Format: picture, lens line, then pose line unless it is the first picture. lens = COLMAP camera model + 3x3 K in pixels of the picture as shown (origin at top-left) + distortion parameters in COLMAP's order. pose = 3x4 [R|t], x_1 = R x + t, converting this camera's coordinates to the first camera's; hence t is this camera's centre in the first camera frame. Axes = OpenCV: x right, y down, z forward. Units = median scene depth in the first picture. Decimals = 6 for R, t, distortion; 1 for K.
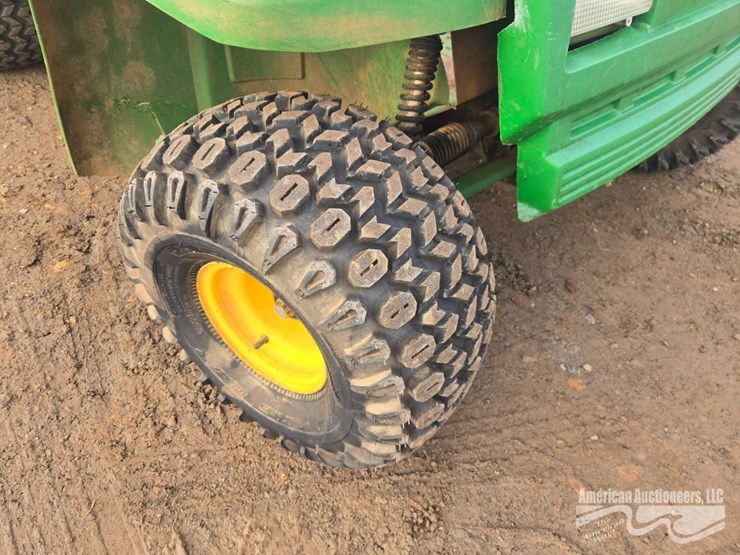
lens RADIAL K [[490.7, 0, 370.0], [0, 490.7, 277.5], [0, 0, 1]] dist [0.059671, -0.048785]
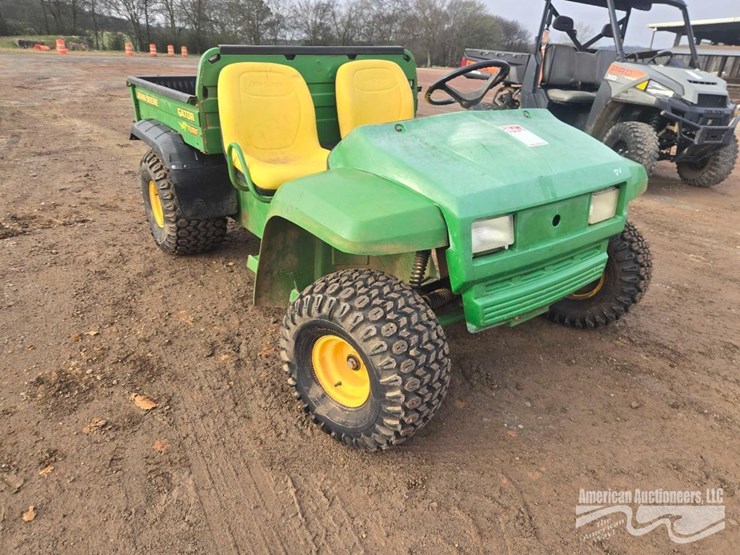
lens RADIAL K [[502.6, 0, 370.0], [0, 502.6, 277.5], [0, 0, 1]] dist [0.068211, -0.045752]
pose [[0.993753, 0.037164, -0.105229, 0.144374], [-0.072006, 0.933913, -0.350173, 0.575854], [0.085261, 0.355563, 0.930755, -1.396855]]
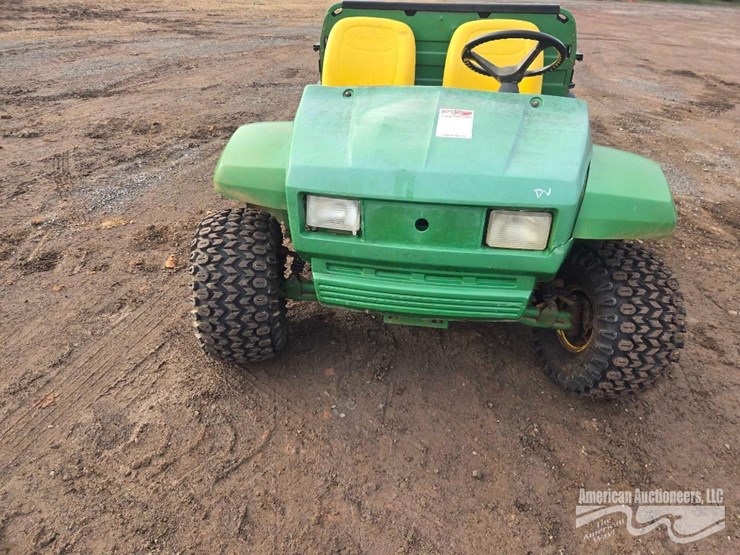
lens RADIAL K [[486.9, 0, 374.1], [0, 486.9, 279.7], [0, 0, 1]] dist [0.062555, -0.042847]
pose [[0.651371, 0.393698, -0.648628, 2.358777], [-0.551016, 0.833133, -0.047659, -0.309609], [0.521630, 0.388448, 0.759612, -0.636941]]
